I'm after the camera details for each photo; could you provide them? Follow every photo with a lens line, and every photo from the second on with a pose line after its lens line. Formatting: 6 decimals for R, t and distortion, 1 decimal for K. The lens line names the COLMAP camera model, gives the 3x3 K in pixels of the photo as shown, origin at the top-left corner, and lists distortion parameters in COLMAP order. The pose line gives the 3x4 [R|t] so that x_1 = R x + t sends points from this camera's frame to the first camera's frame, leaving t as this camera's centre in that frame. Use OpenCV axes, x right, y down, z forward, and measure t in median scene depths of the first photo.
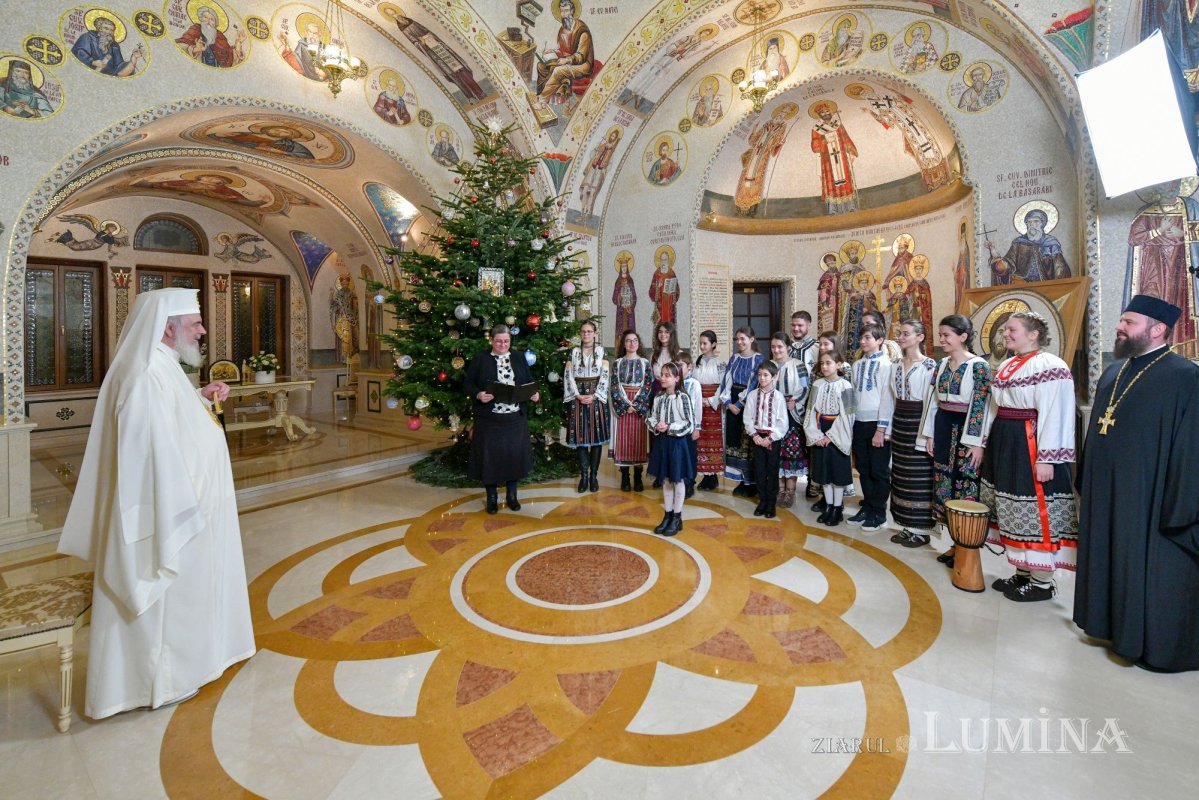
lens RADIAL K [[547.9, 0, 643.4], [0, 547.9, 339.5], [0, 0, 1]] dist [-0.011852, -0.000882]
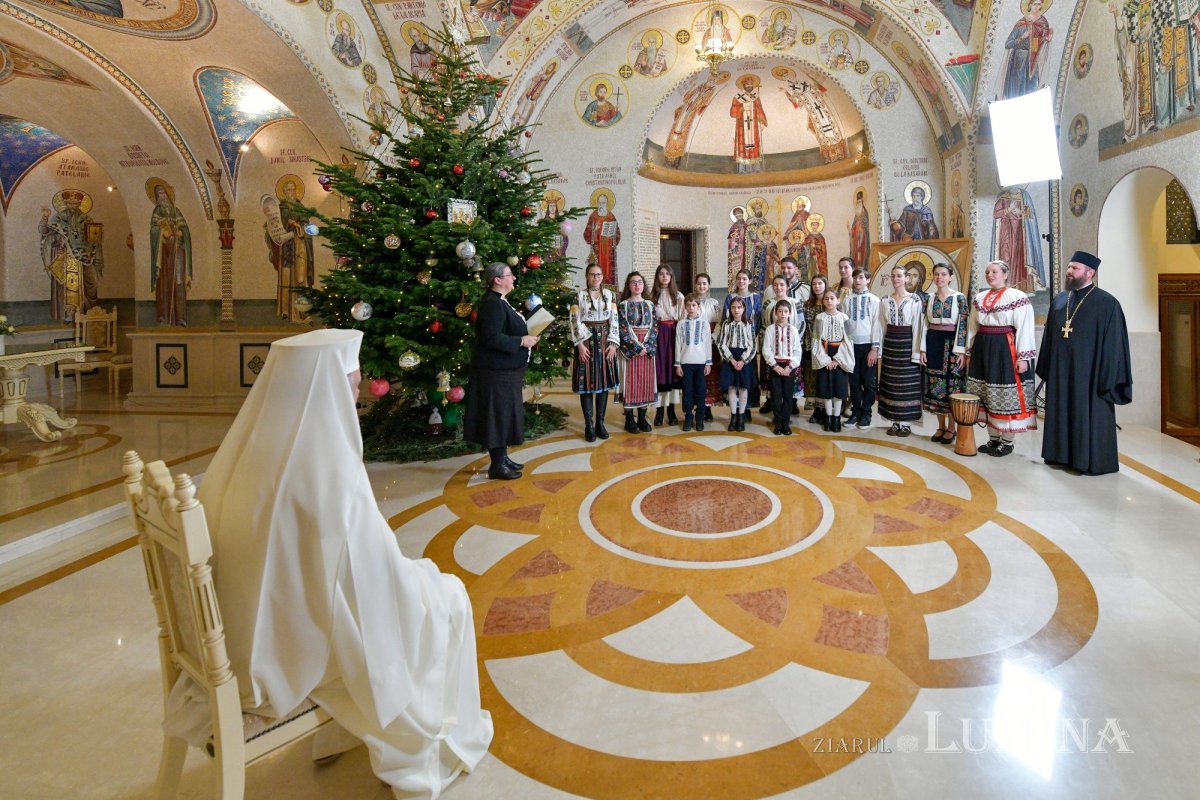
lens RADIAL K [[548.4, 0, 705.8], [0, 548.4, 282.3], [0, 0, 1]] dist [-0.011852, -0.000882]
pose [[0.862299, -0.002727, 0.506392, -0.356977], [0.005880, 0.999972, -0.004628, 0.004967], [-0.506366, 0.006968, 0.862291, 0.059691]]
